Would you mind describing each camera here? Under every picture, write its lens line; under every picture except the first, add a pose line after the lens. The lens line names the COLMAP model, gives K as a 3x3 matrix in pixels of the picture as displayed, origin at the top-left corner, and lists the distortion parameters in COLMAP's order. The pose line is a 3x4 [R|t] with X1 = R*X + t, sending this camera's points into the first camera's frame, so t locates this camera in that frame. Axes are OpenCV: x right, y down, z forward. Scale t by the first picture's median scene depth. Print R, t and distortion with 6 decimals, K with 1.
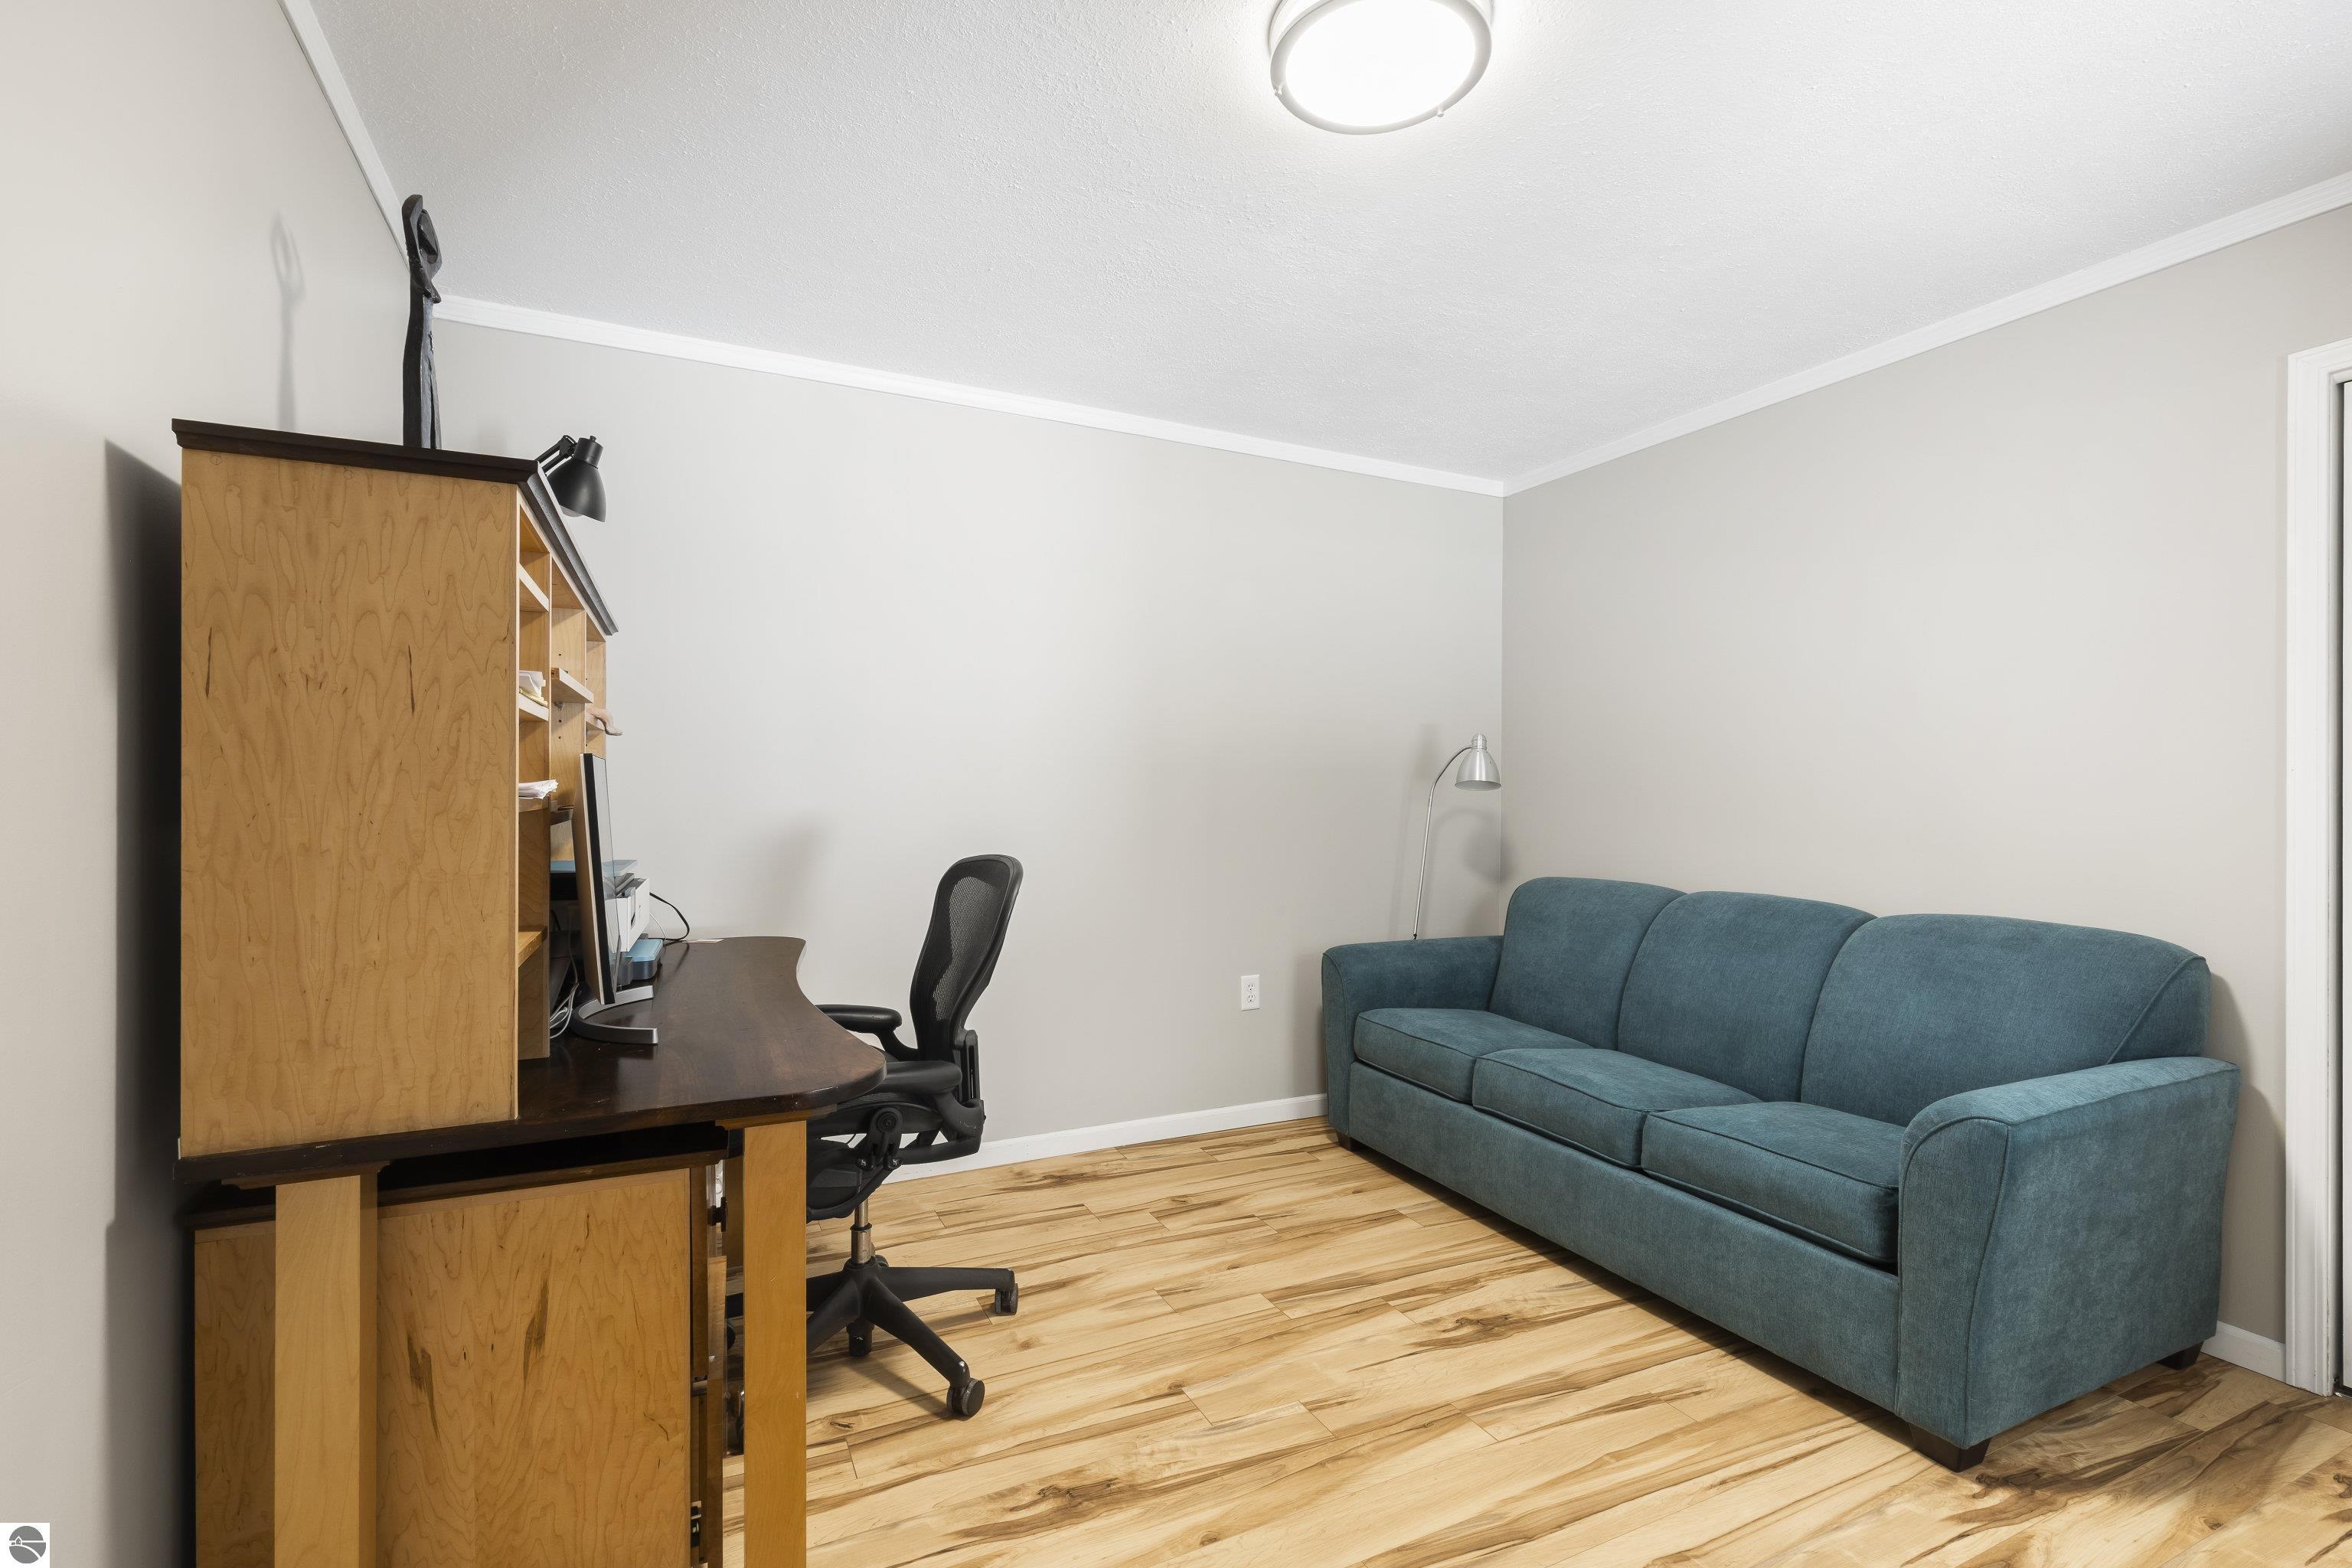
lens RADIAL K [[1069.7, 0, 1191.7], [0, 1069.7, 789.4], [0, 0, 1]] dist [0.011233, -0.000292]
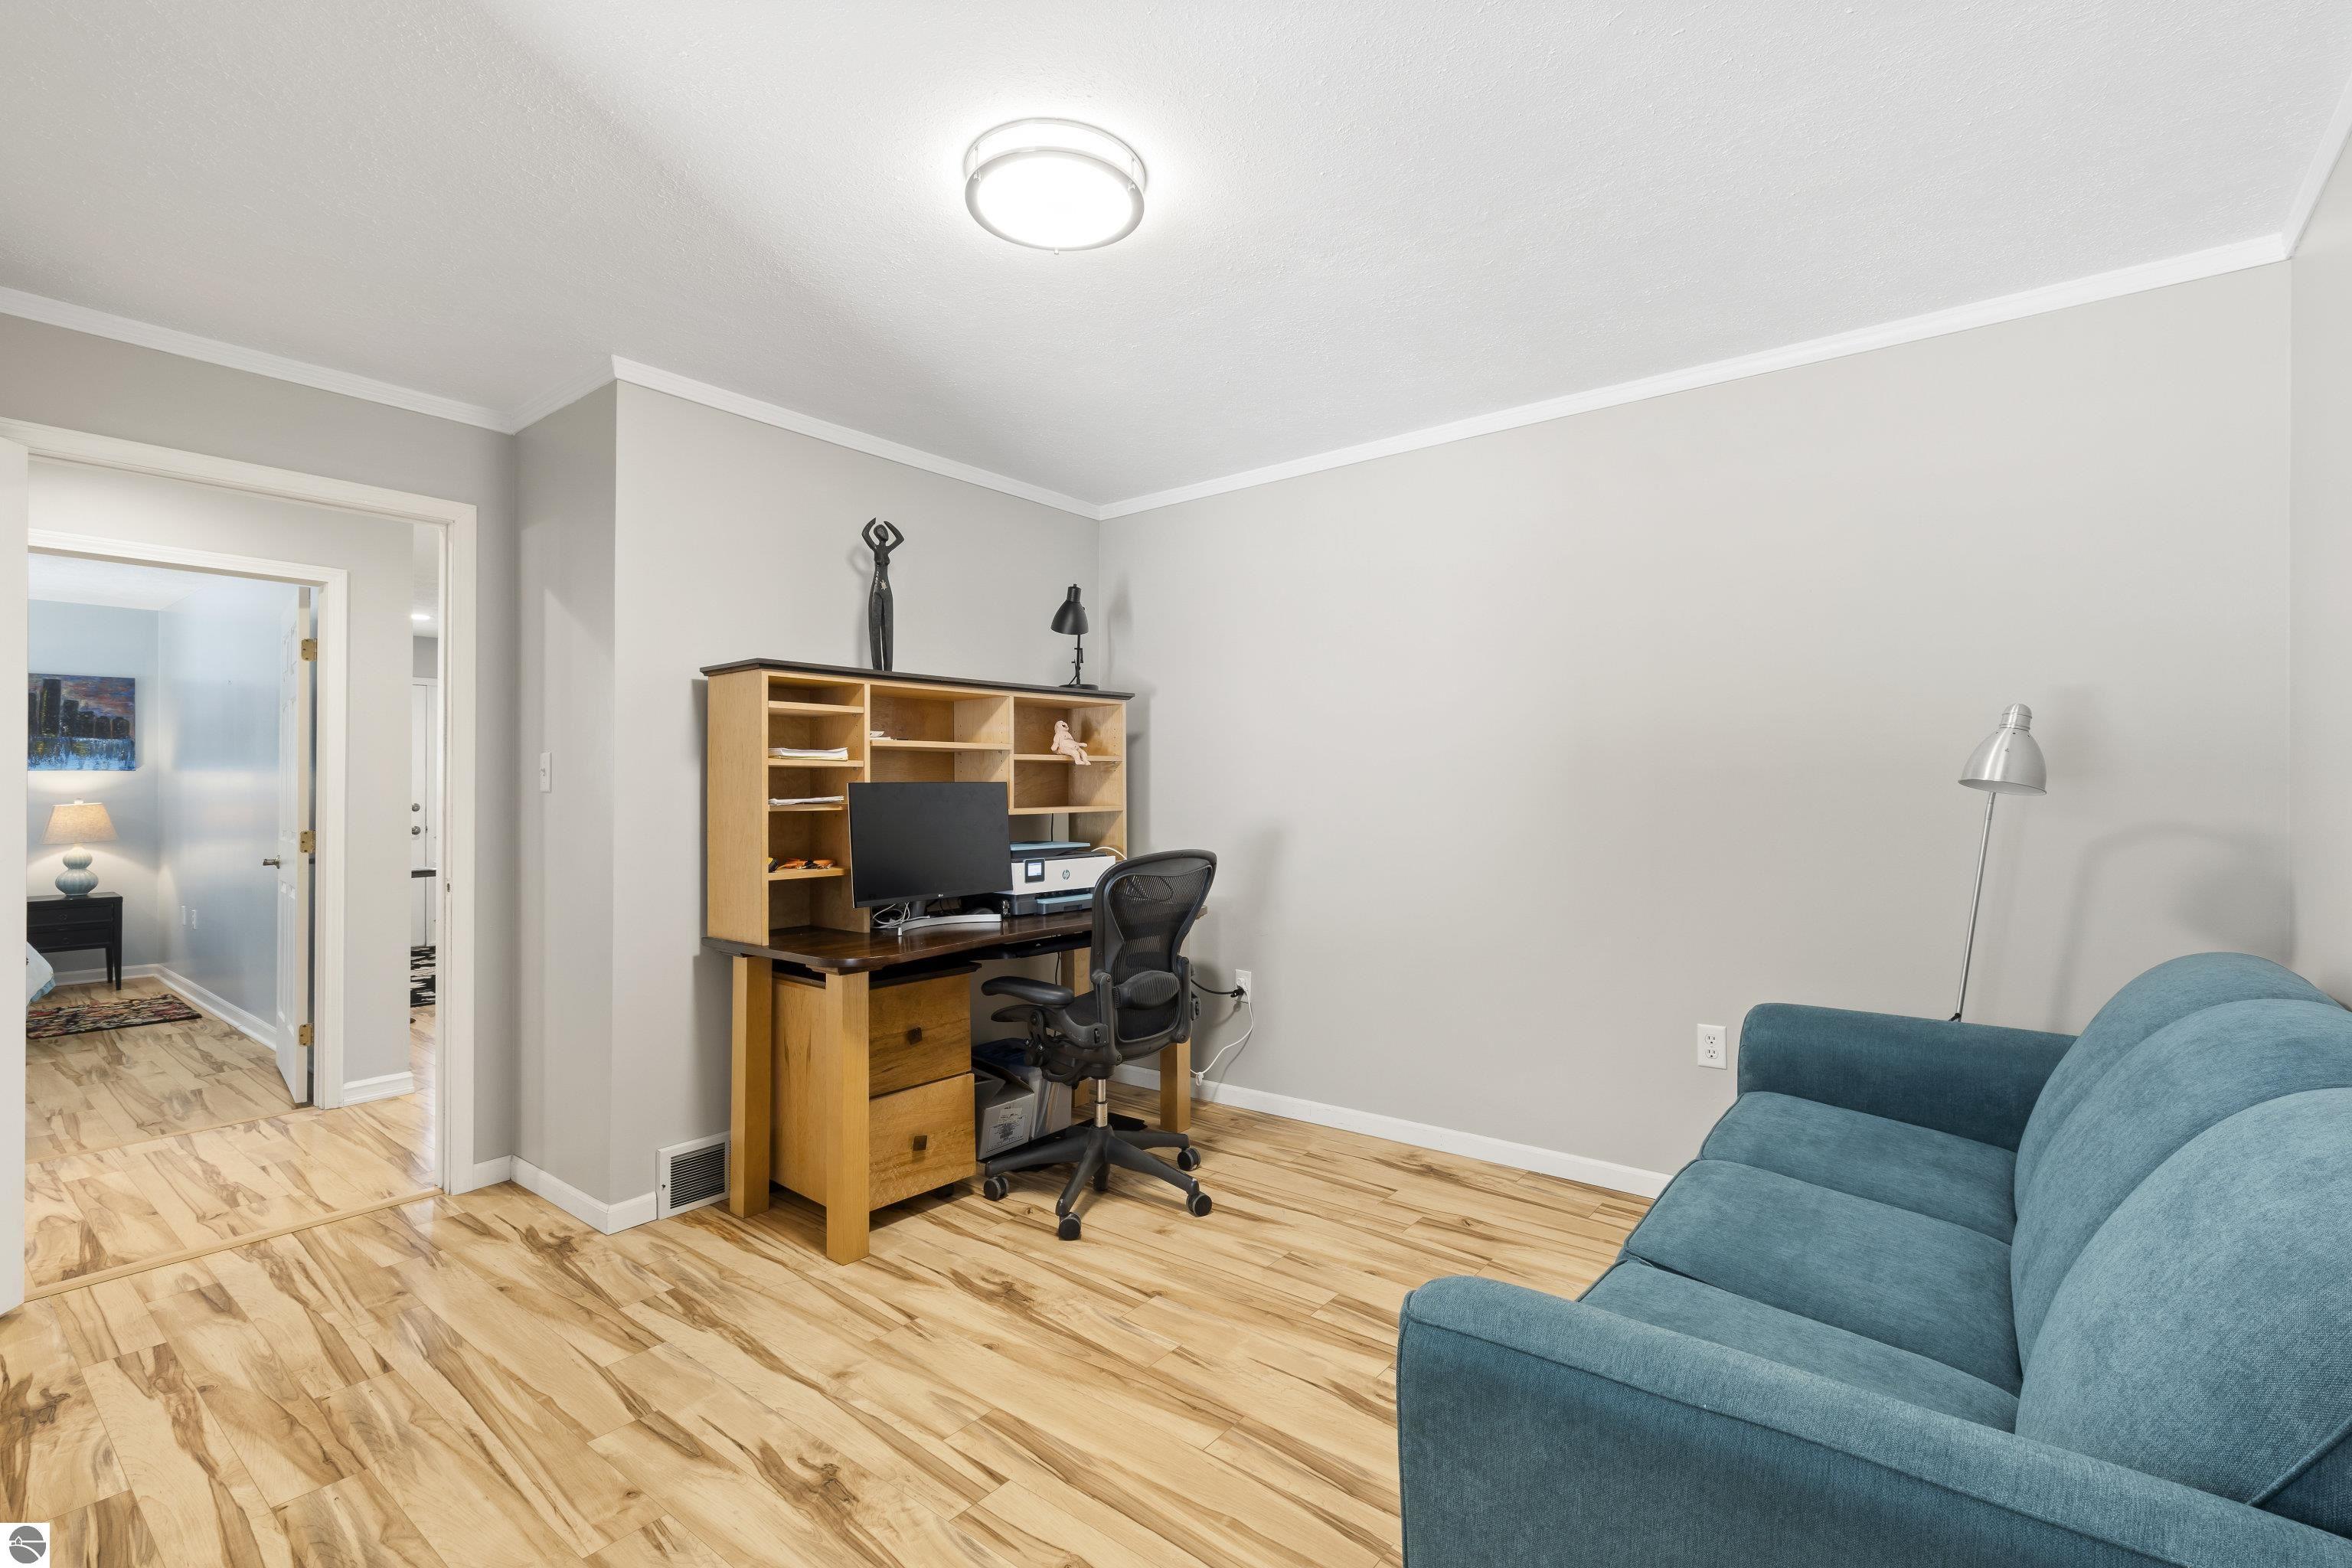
lens RADIAL K [[1069.7, 0, 1191.7], [0, 1069.7, 789.4], [0, 0, 1]] dist [0.011233, -0.000292]
pose [[0.422240, -0.011555, -0.906411, 0.934321], [0.005428, 0.999933, -0.010218, 0.001268], [0.906468, -0.000606, 0.422274, 0.444865]]
